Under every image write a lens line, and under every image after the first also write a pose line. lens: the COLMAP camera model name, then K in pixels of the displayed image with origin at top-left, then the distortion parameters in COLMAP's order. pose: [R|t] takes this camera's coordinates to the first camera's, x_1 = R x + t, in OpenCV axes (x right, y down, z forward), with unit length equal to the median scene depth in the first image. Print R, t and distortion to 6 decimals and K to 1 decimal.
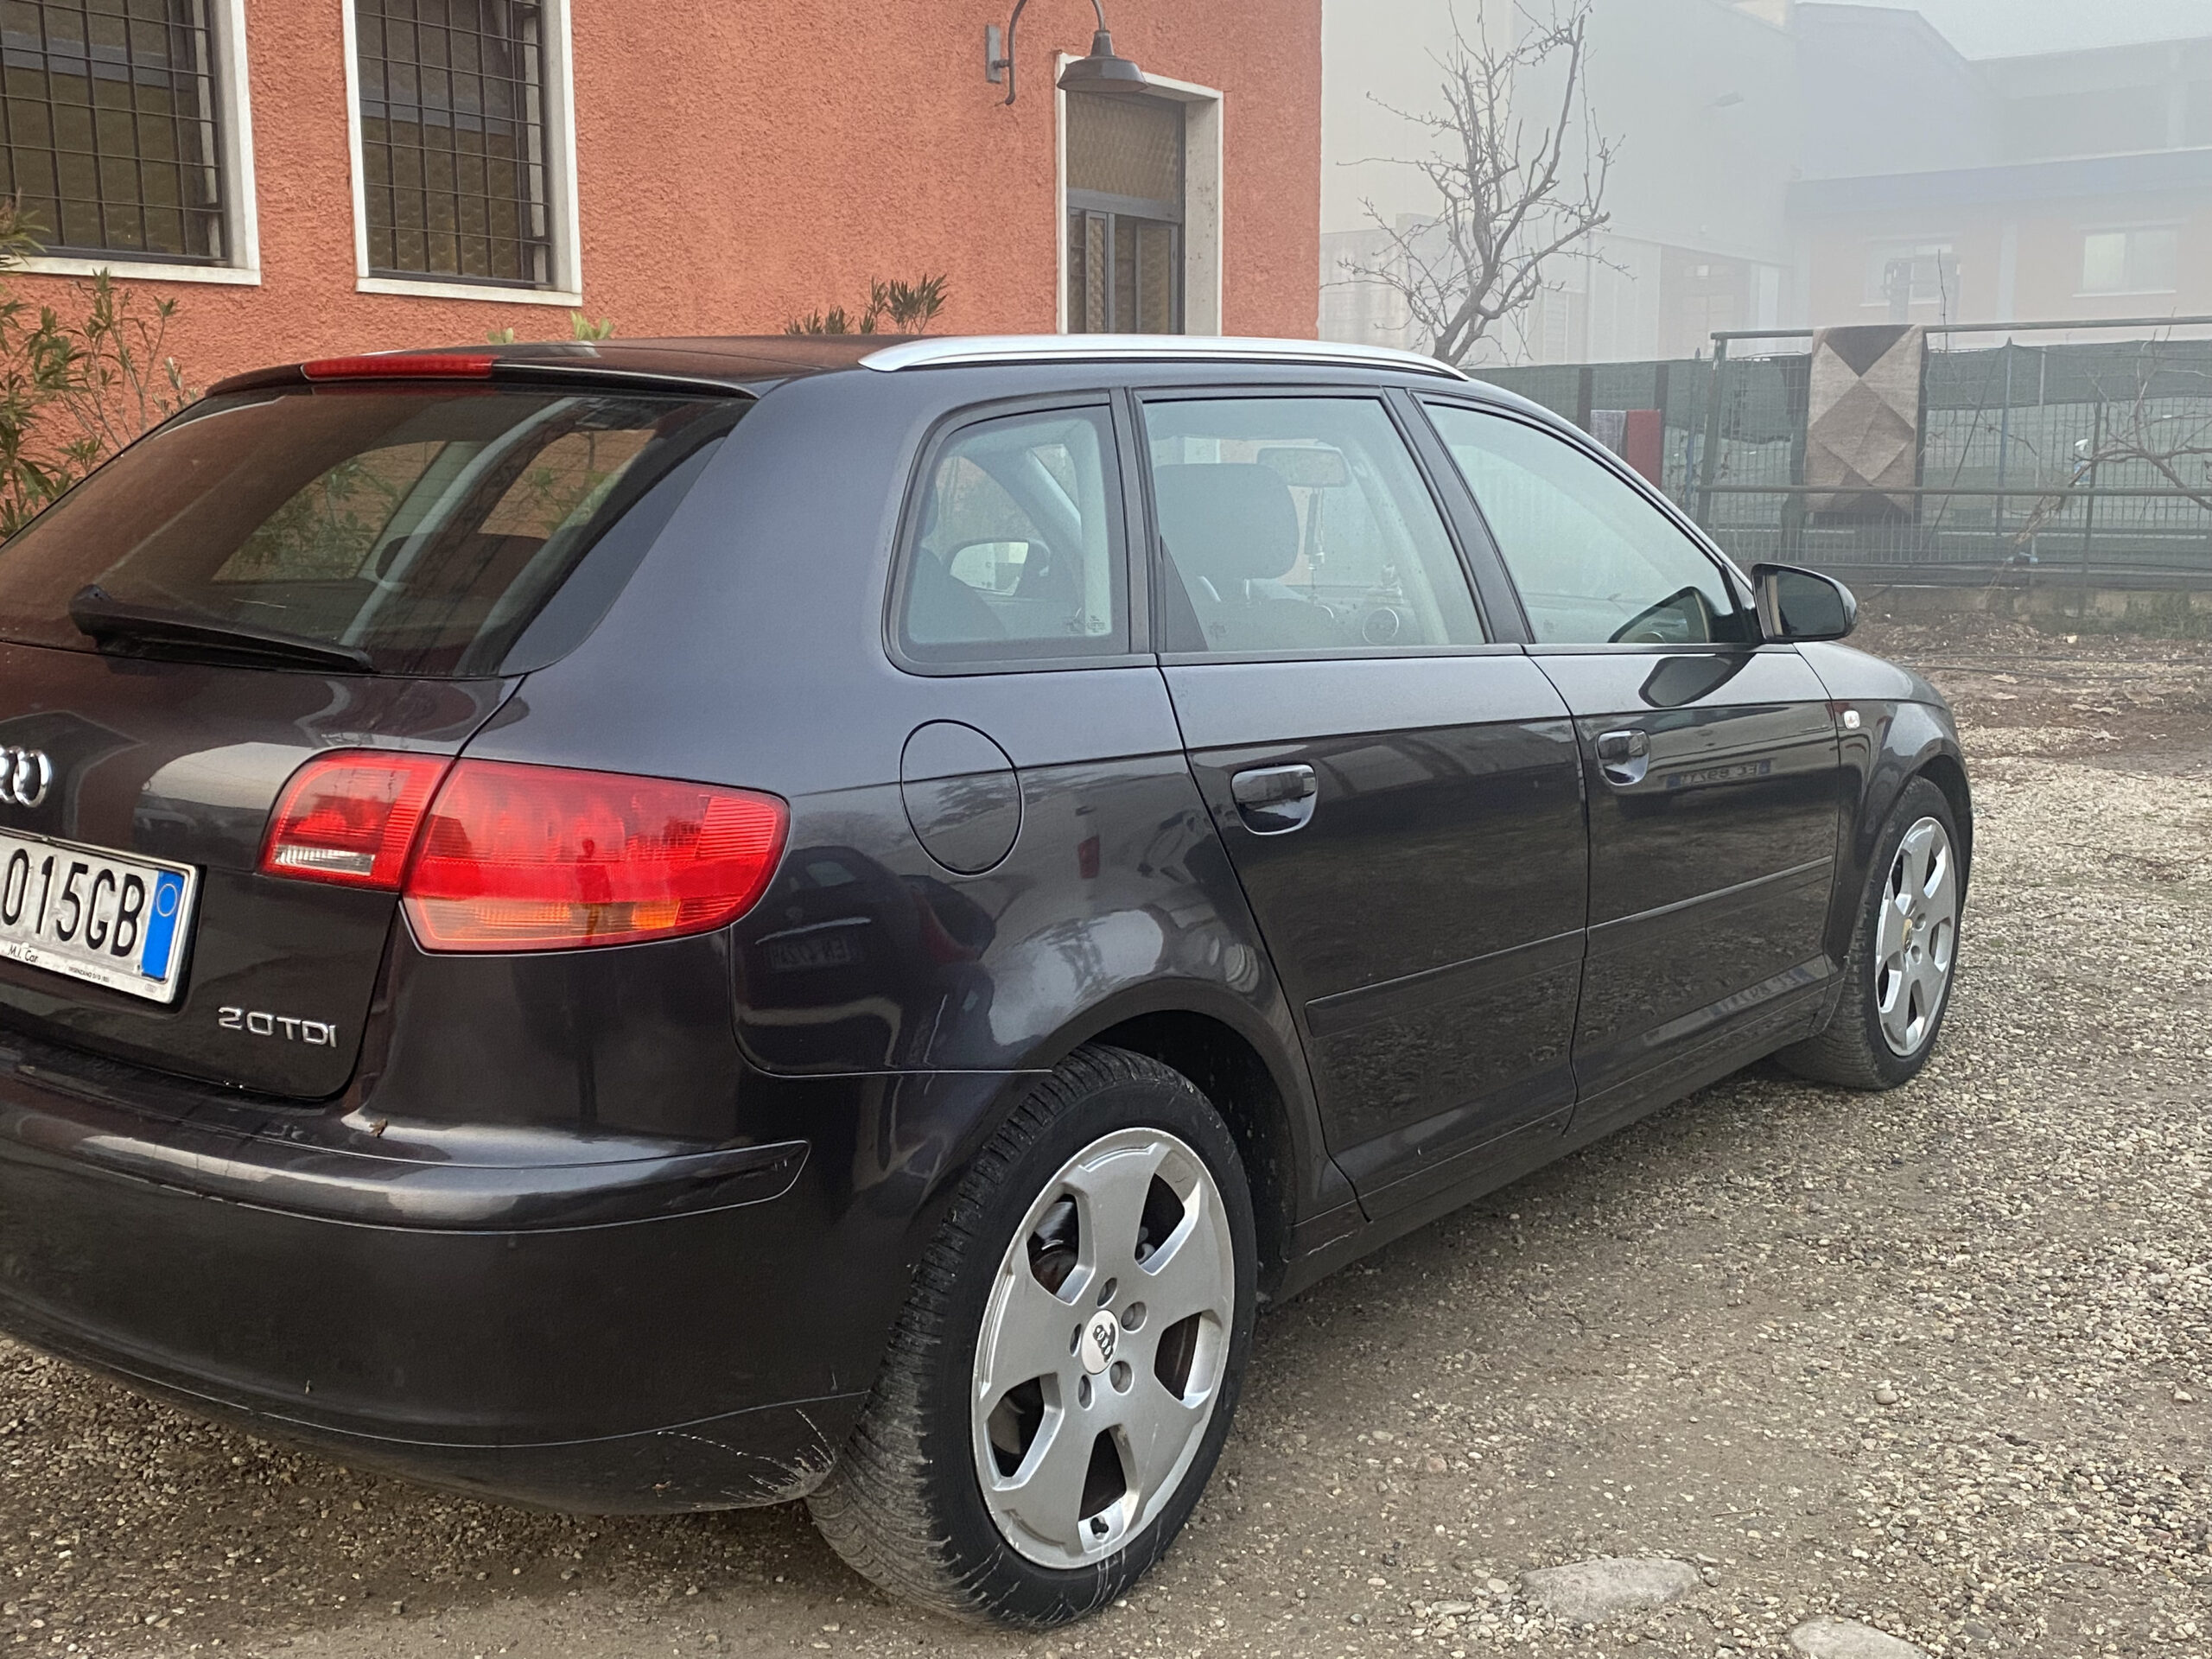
lens RADIAL K [[2261.1, 0, 1125.7], [0, 2261.1, 846.5], [0, 0, 1]] dist [0.029553, 0.000000]
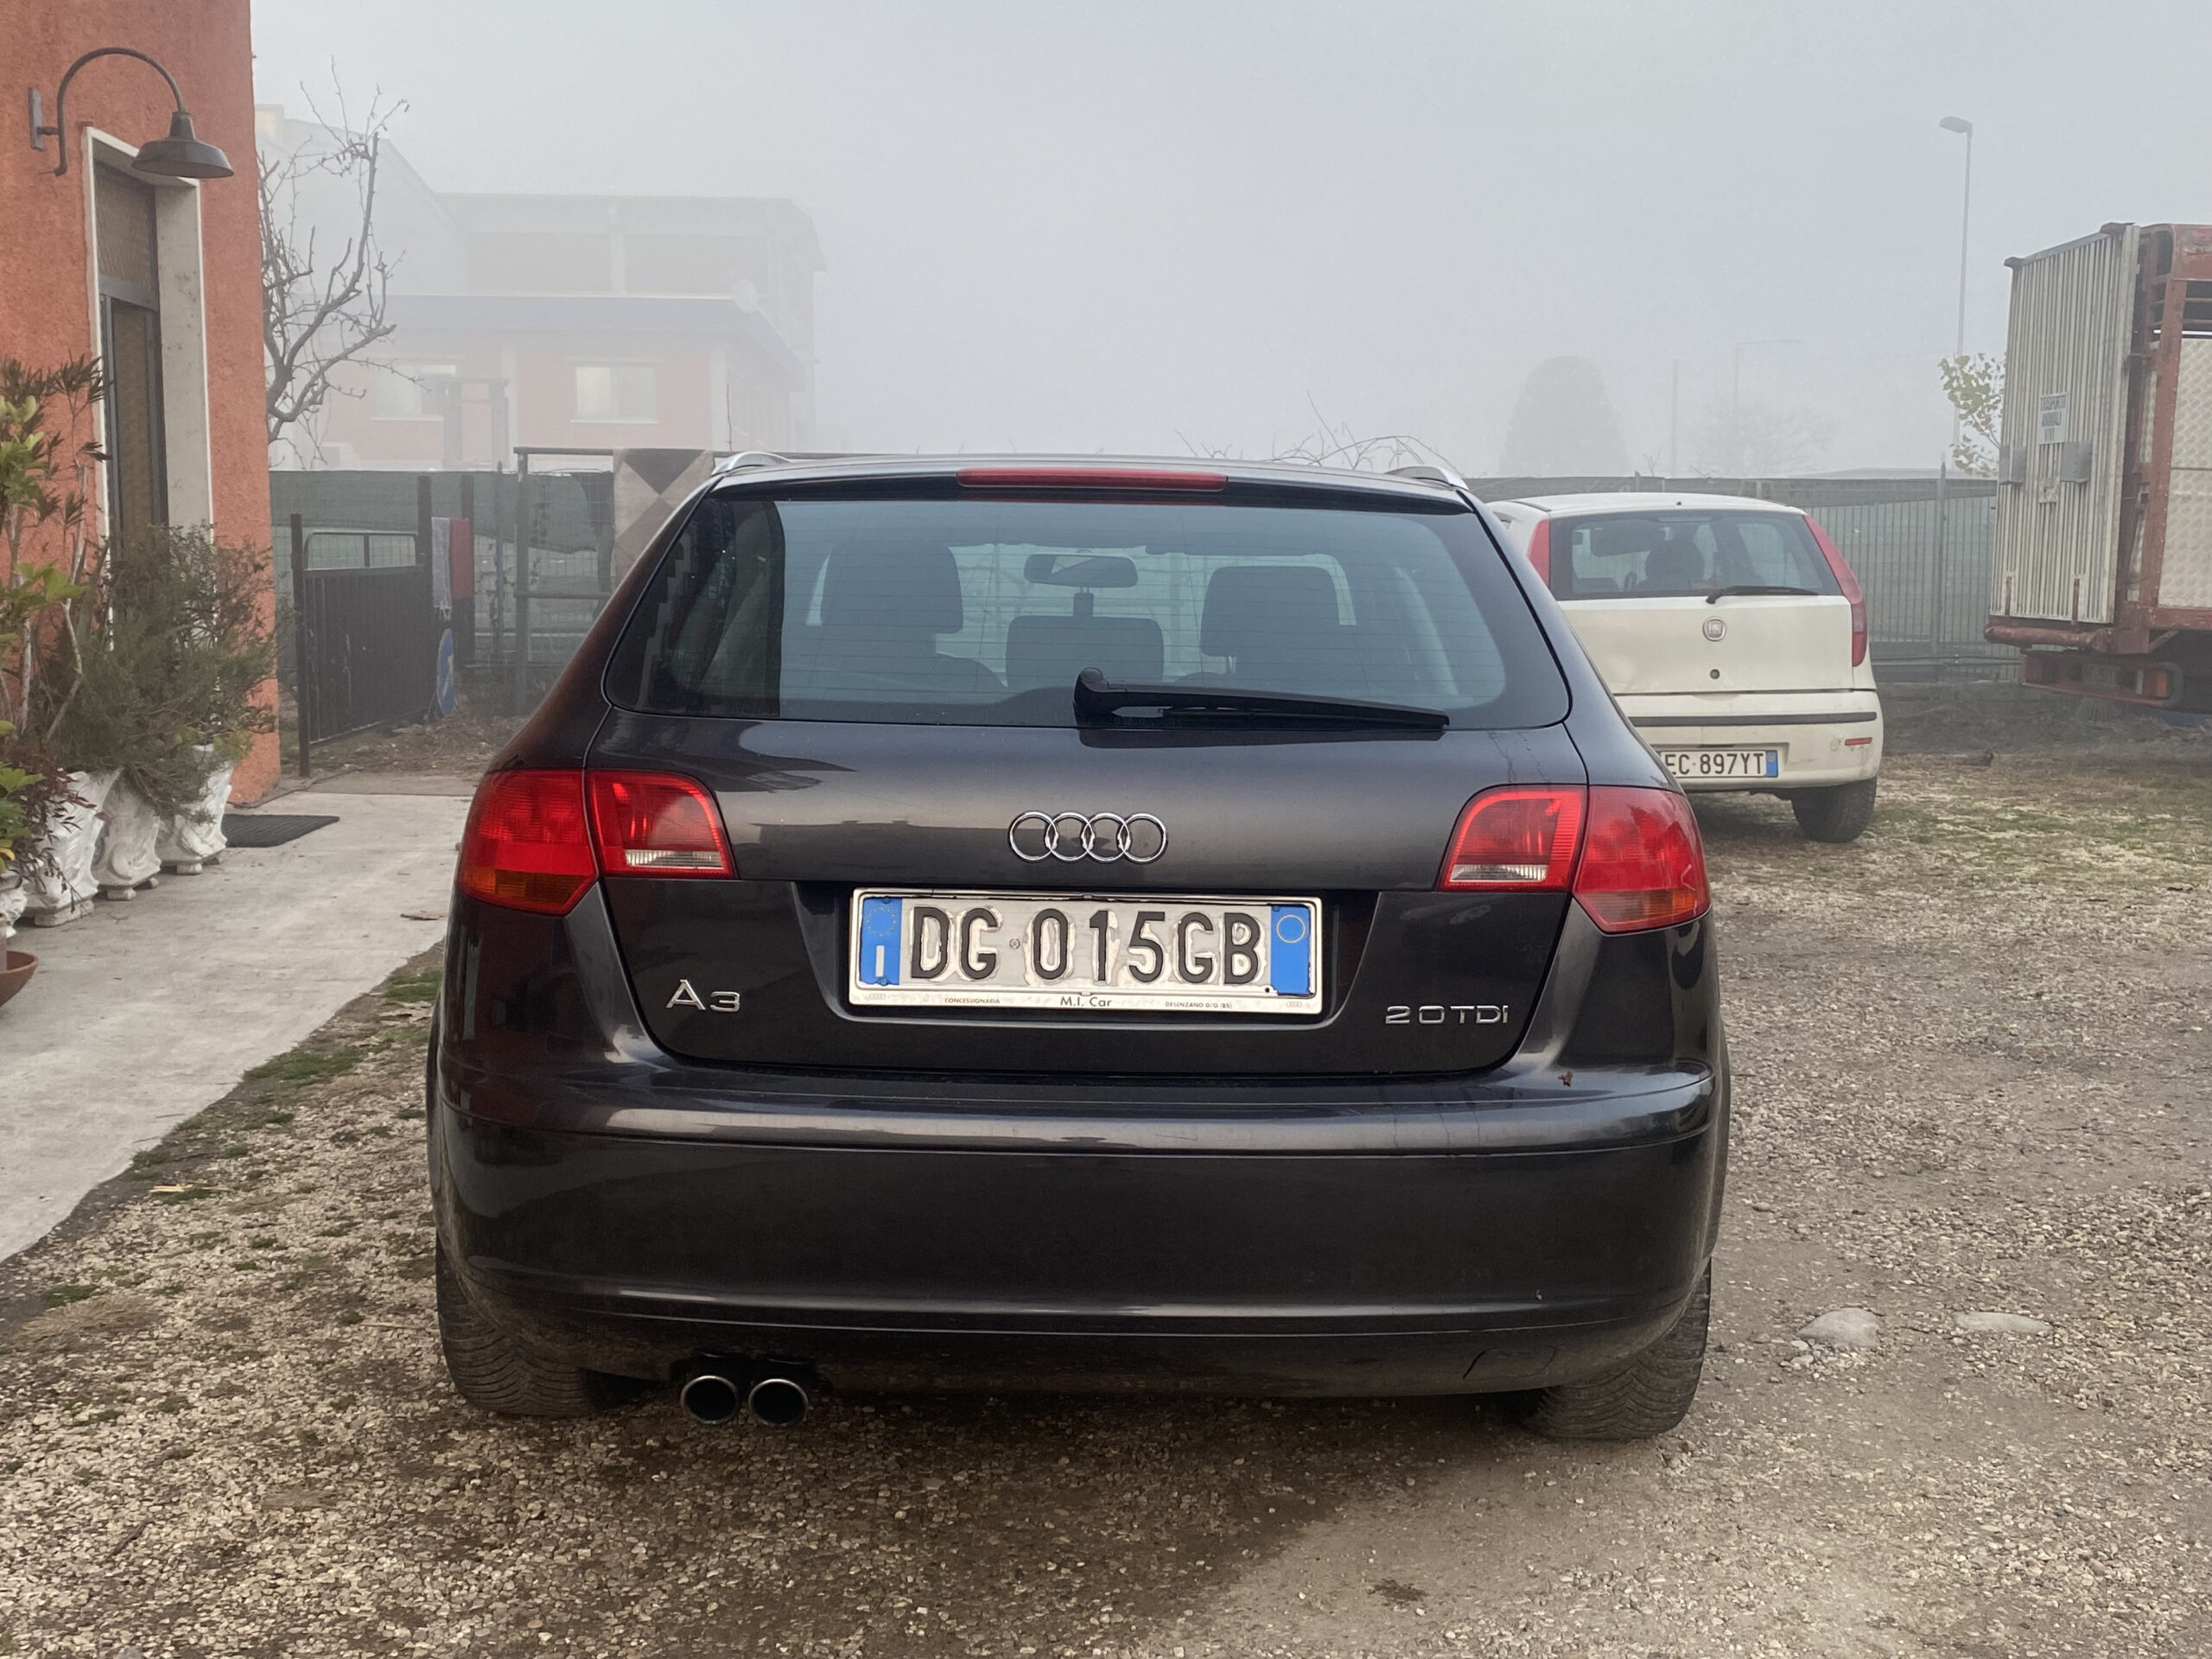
lens RADIAL K [[2261.1, 0, 1125.0], [0, 2261.1, 813.9], [0, 0, 1]] dist [0.029553, 0.000000]
pose [[0.778286, -0.058974, 0.625135, -0.264668], [0.097182, 0.994897, -0.027134, -0.002711], [-0.620344, 0.081870, 0.780045, 0.029588]]
